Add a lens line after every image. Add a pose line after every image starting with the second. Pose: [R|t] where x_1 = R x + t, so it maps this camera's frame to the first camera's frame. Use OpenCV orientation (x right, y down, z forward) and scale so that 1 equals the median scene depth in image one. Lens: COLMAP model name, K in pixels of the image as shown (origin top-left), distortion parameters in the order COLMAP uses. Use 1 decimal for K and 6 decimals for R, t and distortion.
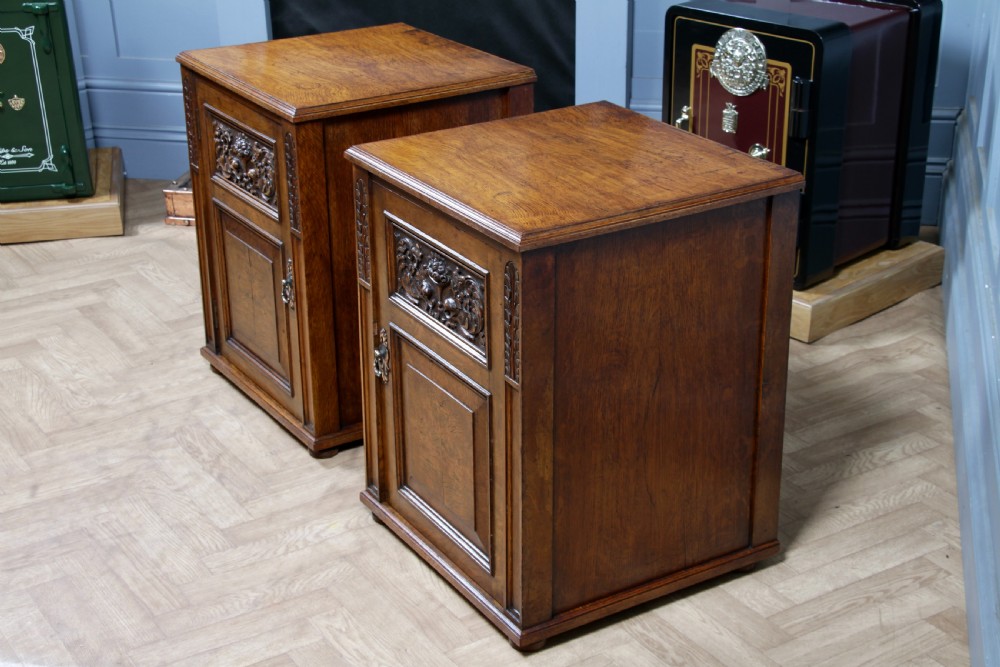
lens RADIAL K [[1588.7, 0, 501.8], [0, 1588.7, 346.0], [0, 0, 1]] dist [0.113449, -0.004398]
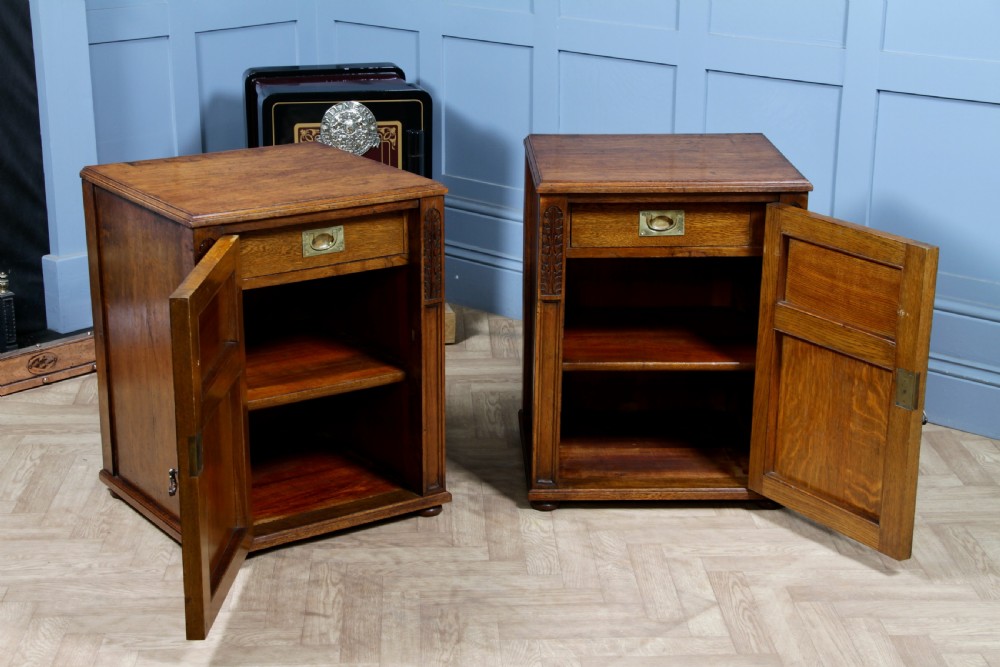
lens RADIAL K [[1758.8, 0, 496.0], [0, 1758.8, 332.4], [0, 0, 1]] dist [0.170342, 0.086131]
pose [[0.496515, -0.236600, 0.835161, -1.125301], [0.338756, 0.938659, 0.064526, -0.104857], [-0.799198, 0.250877, 0.546208, 0.301235]]
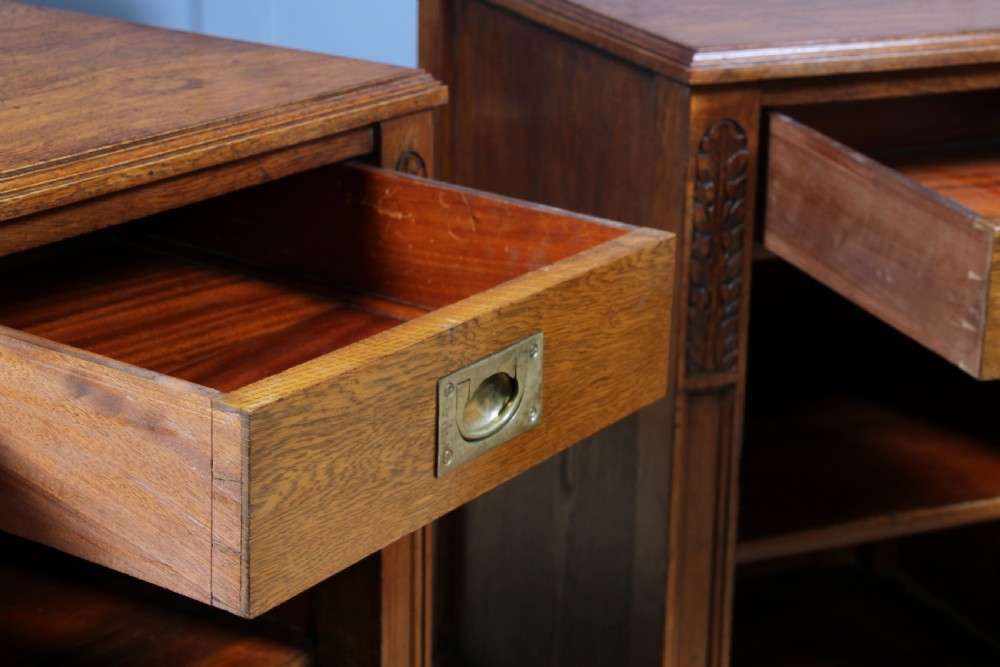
lens RADIAL K [[2071.3, 0, 503.3], [0, 2071.3, 332.2], [0, 0, 1]] dist [0.306335, -0.164942]
pose [[0.163261, -0.291997, 0.942382, -0.567609], [0.384595, 0.898467, 0.211761, -0.174233], [-0.908533, 0.327863, 0.258985, 0.841897]]
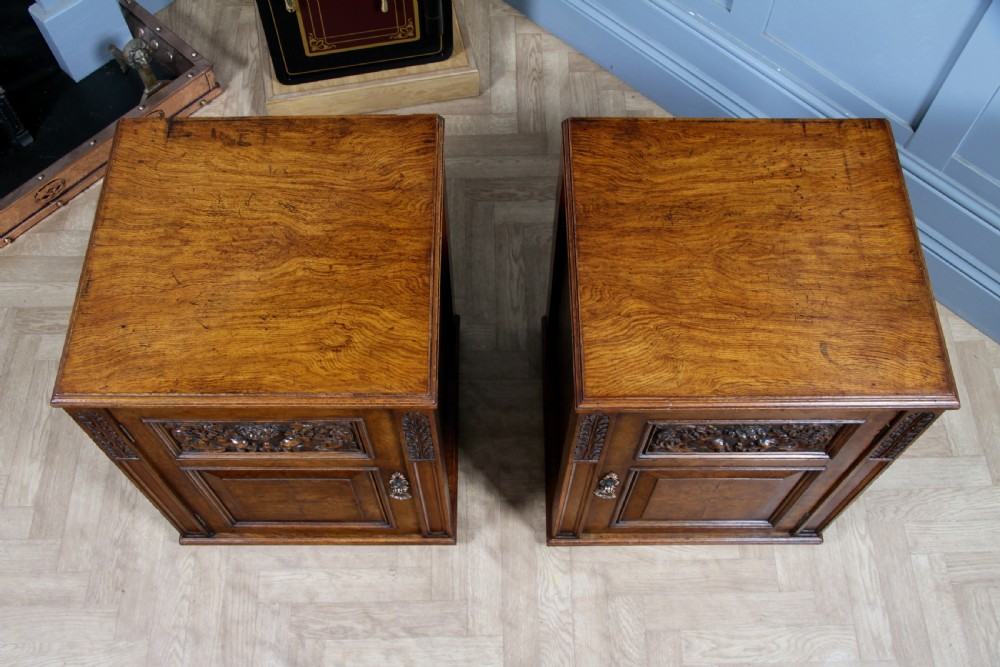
lens RADIAL K [[979.9, 0, 497.5], [0, 979.9, 336.0], [0, 0, 1]] dist [-0.115740, 0.184313]
pose [[0.520287, -0.744883, 0.417673, -0.278892], [0.335904, 0.628161, 0.701842, -0.474219], [-0.785156, -0.224861, 0.577033, 0.674908]]
